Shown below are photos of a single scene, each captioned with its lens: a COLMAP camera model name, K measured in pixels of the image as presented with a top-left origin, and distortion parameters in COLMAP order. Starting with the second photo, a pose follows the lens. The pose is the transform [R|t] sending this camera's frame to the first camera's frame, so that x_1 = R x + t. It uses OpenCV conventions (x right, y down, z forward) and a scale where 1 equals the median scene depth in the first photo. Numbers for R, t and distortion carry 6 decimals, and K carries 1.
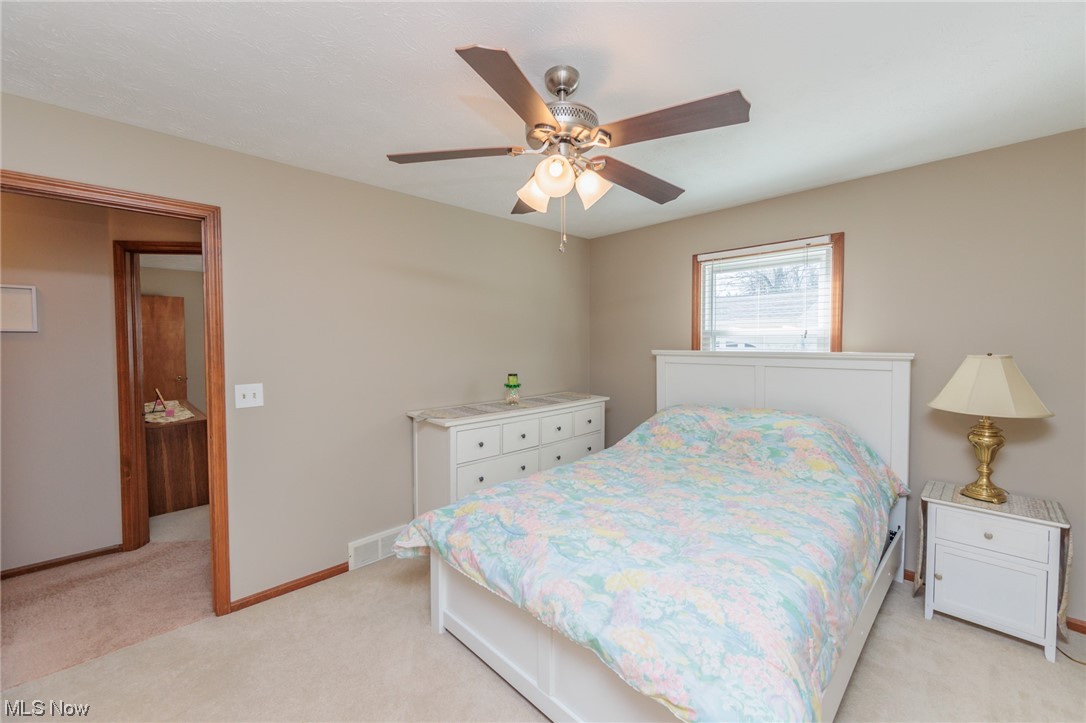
lens RADIAL K [[429.2, 0, 549.7], [0, 429.2, 350.8], [0, 0, 1]] dist [-0.003349, 0.000117]
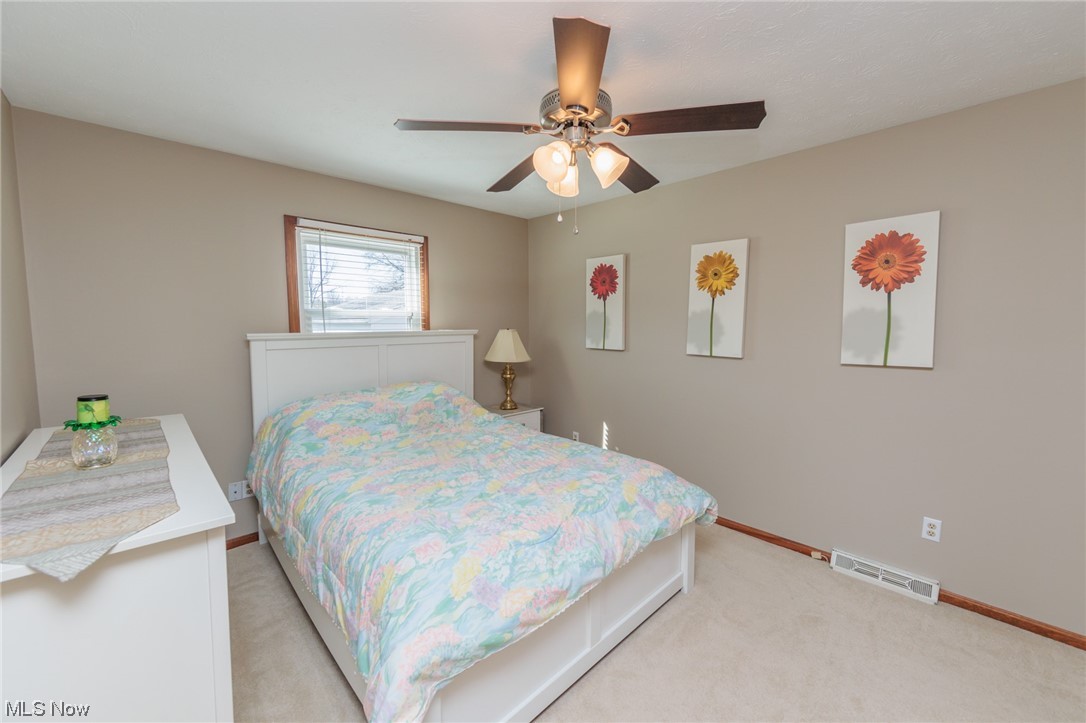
lens RADIAL K [[433.9, 0, 544.4], [0, 433.9, 330.7], [0, 0, 1]] dist [0.033897, 0.000071]
pose [[0.003585, -0.013757, 0.999899, -0.623379], [0.028504, 0.999500, 0.013649, -0.003275], [-0.999587, 0.028452, 0.003976, 0.646795]]
